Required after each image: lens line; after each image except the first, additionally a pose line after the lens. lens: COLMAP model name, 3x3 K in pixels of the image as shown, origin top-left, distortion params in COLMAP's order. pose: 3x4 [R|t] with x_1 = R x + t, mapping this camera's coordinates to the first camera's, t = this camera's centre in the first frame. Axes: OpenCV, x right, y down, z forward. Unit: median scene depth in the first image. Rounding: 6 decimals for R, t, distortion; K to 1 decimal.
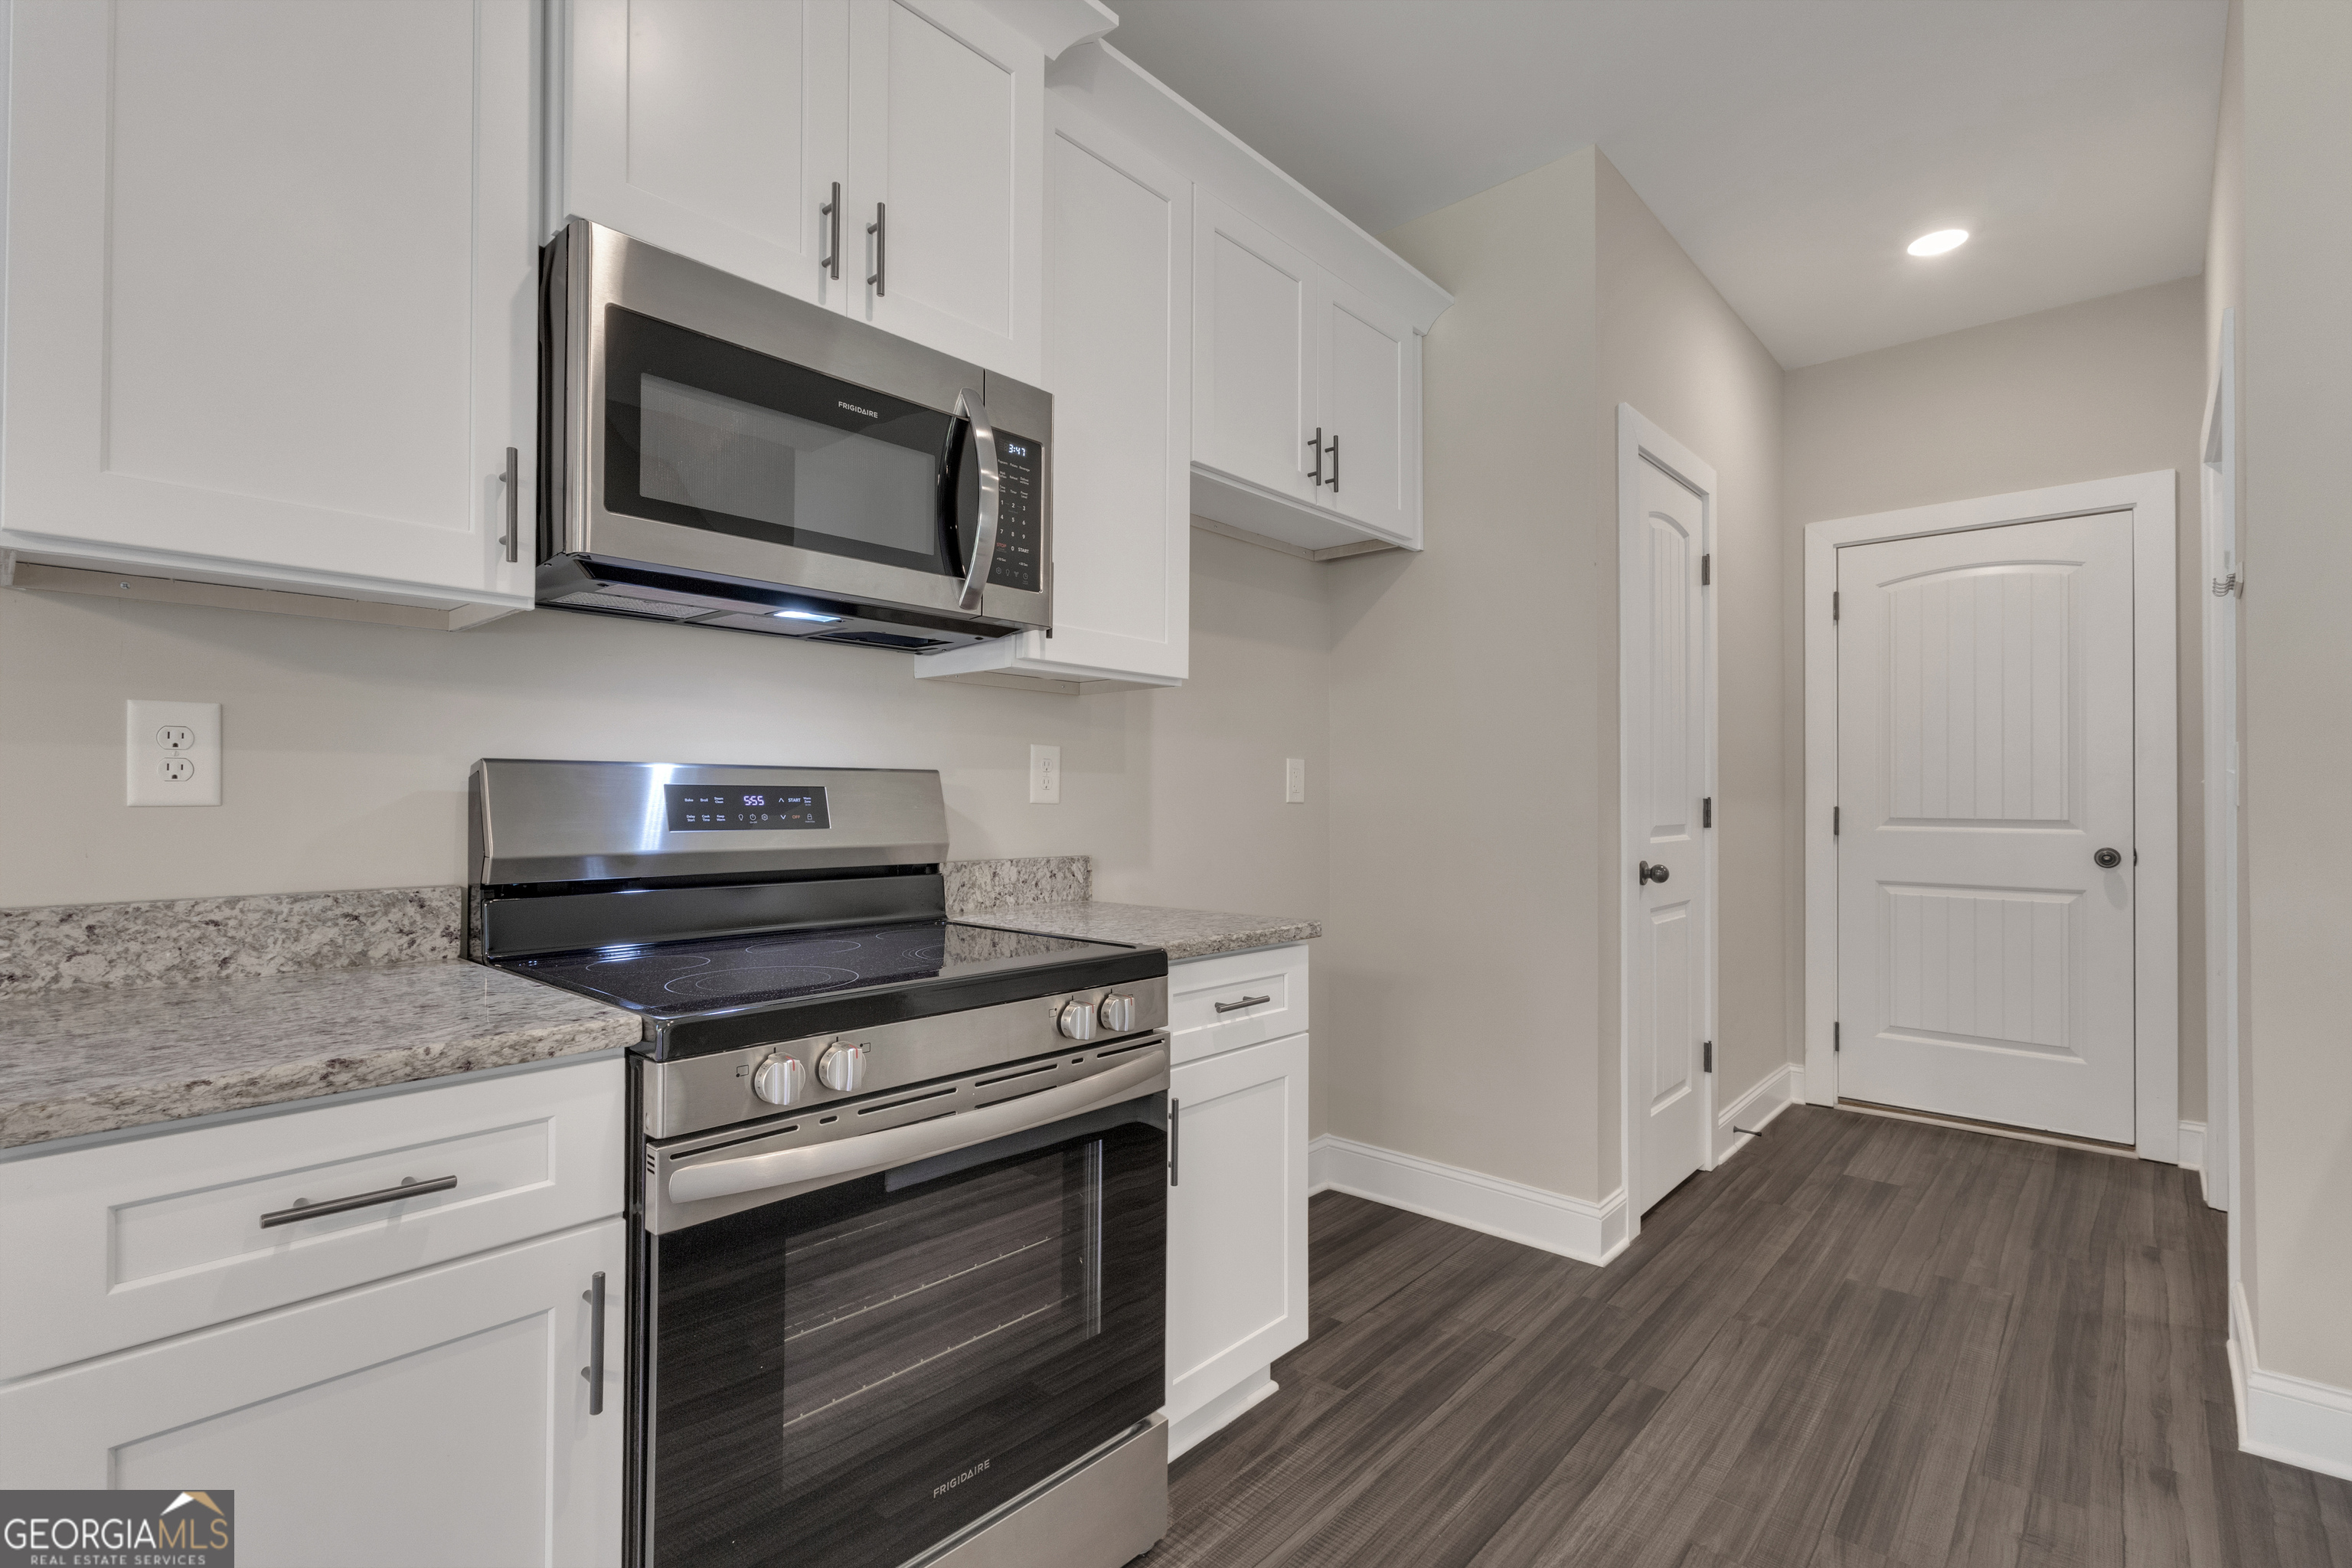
lens RADIAL K [[1079.2, 0, 1168.2], [0, 1079.2, 787.9], [0, 0, 1]] dist [0.003666, -0.000230]
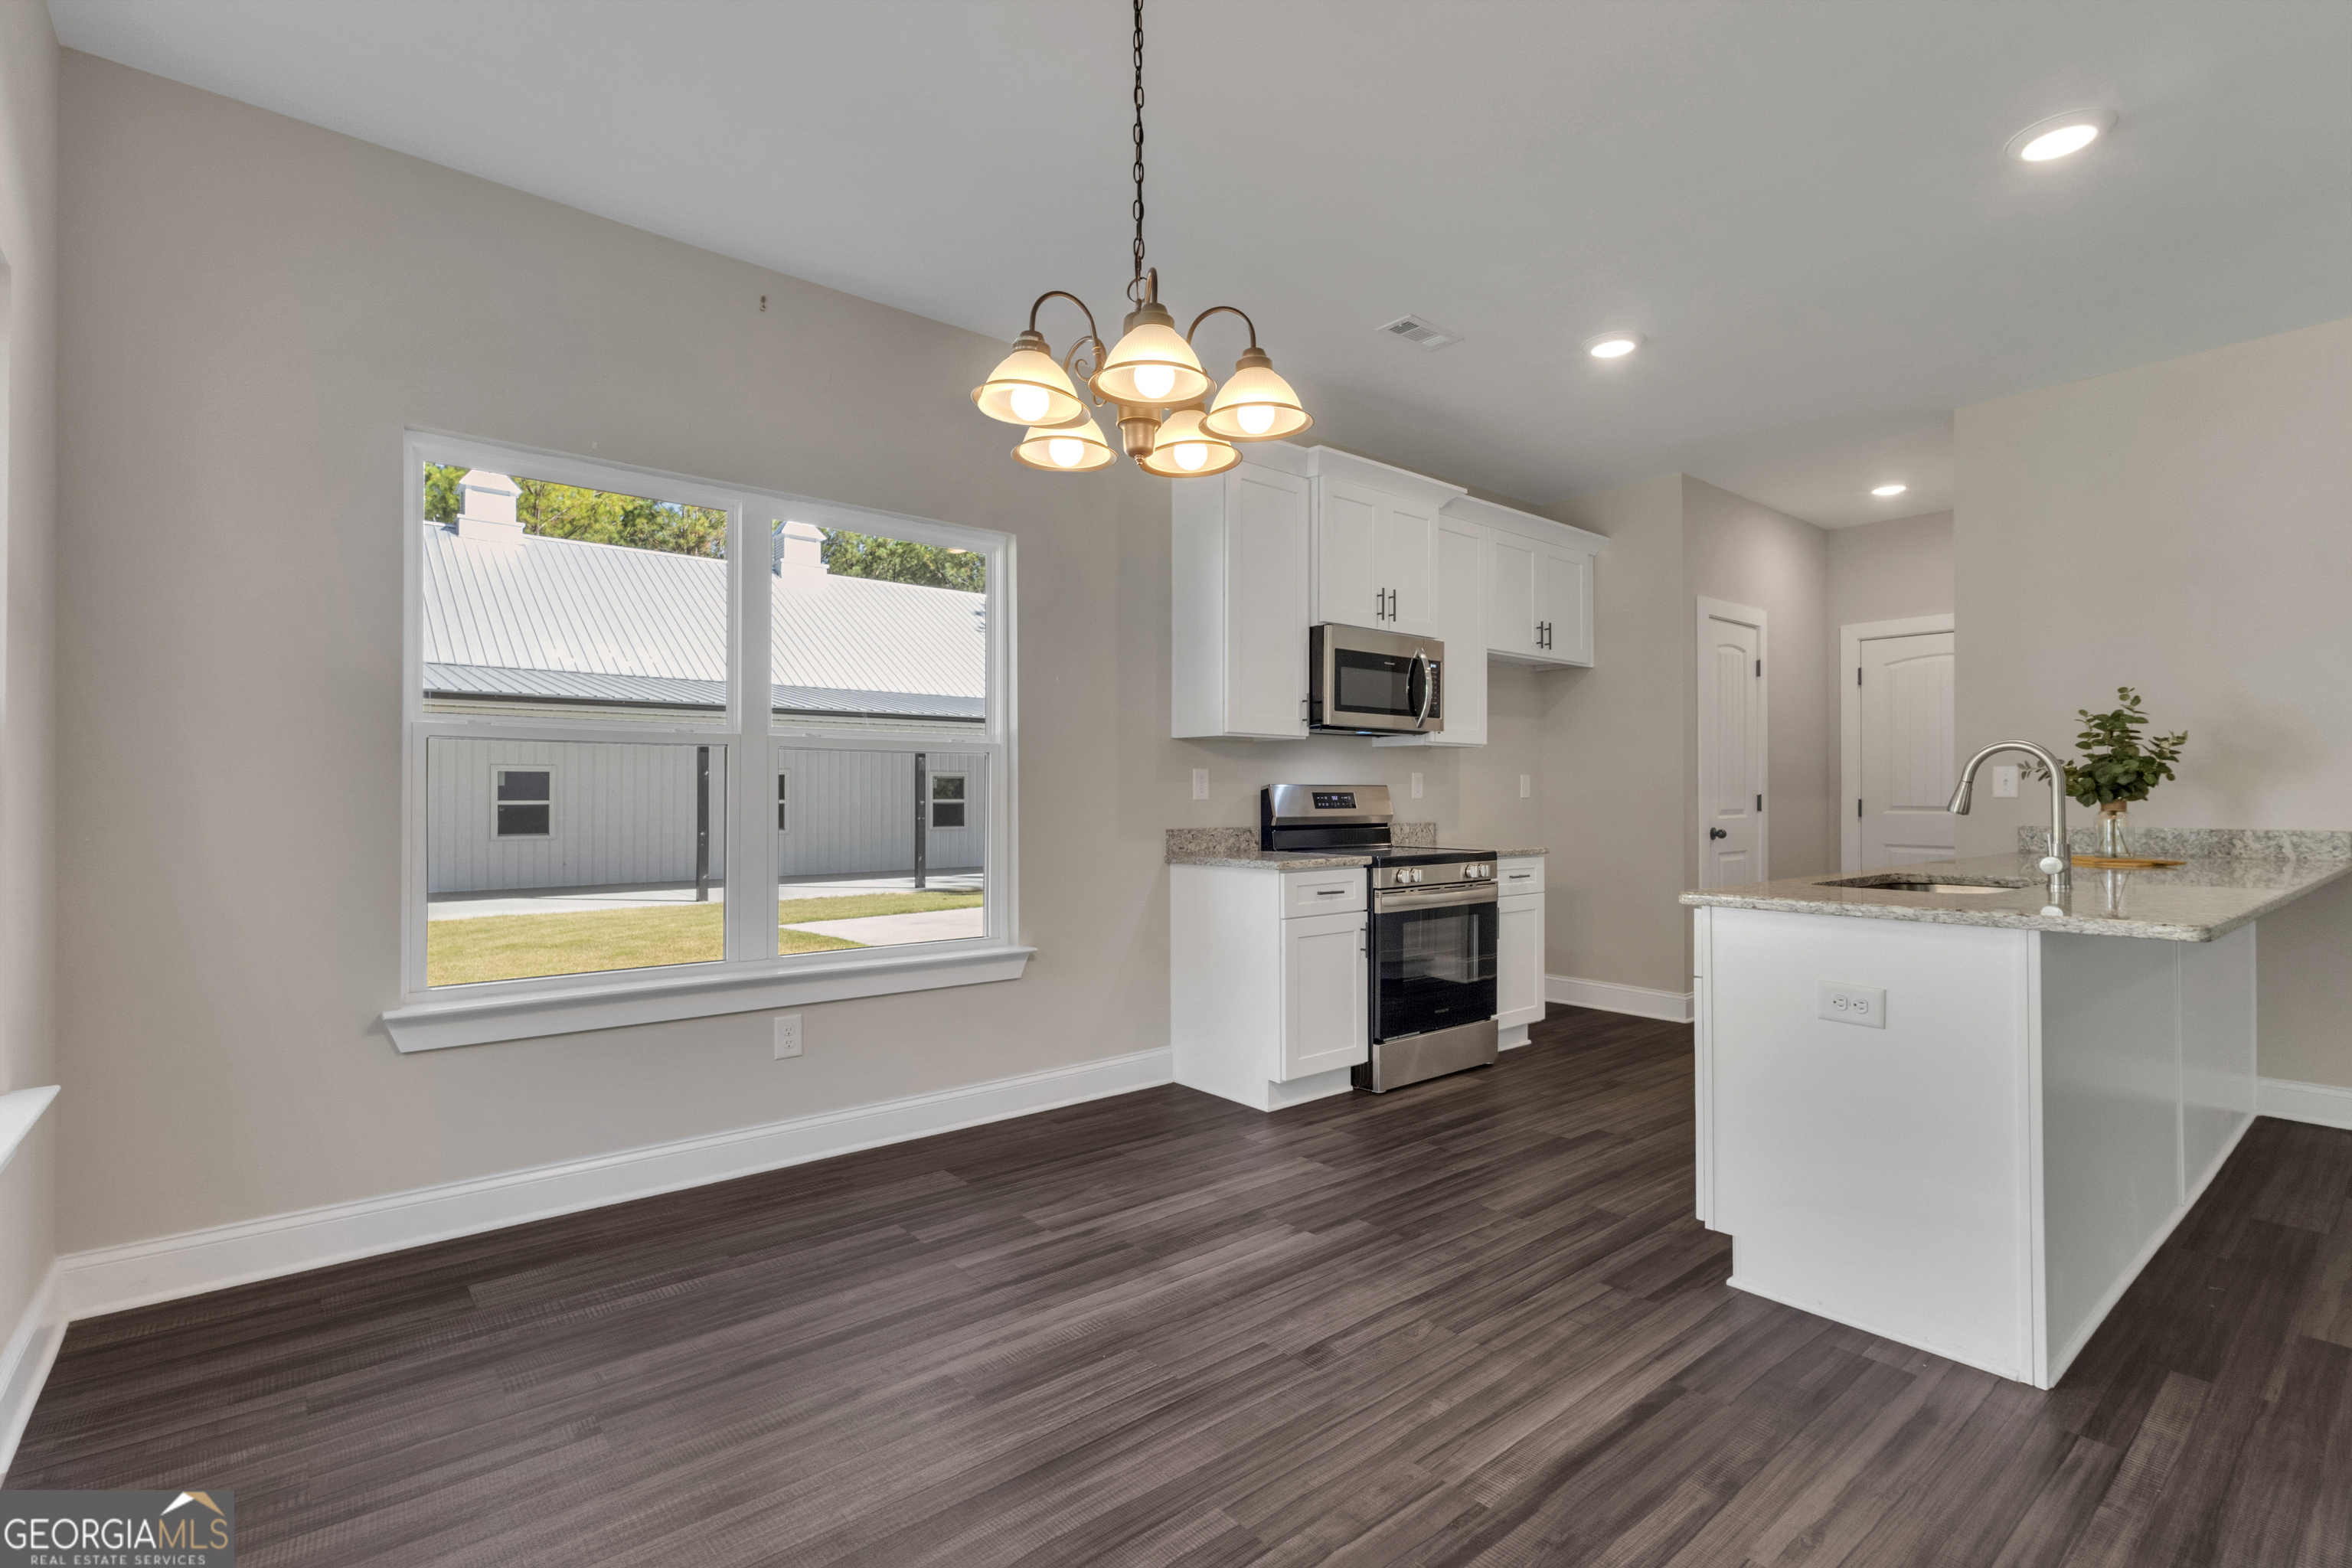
lens RADIAL K [[1079.2, 0, 1174.2], [0, 1079.2, 794.8], [0, 0, 1]] dist [0.003666, -0.000230]
pose [[0.989938, -0.004092, -0.141442, -0.406720], [0.005375, 0.999948, 0.008693, -0.022487], [0.141400, -0.009366, 0.989908, -1.763549]]
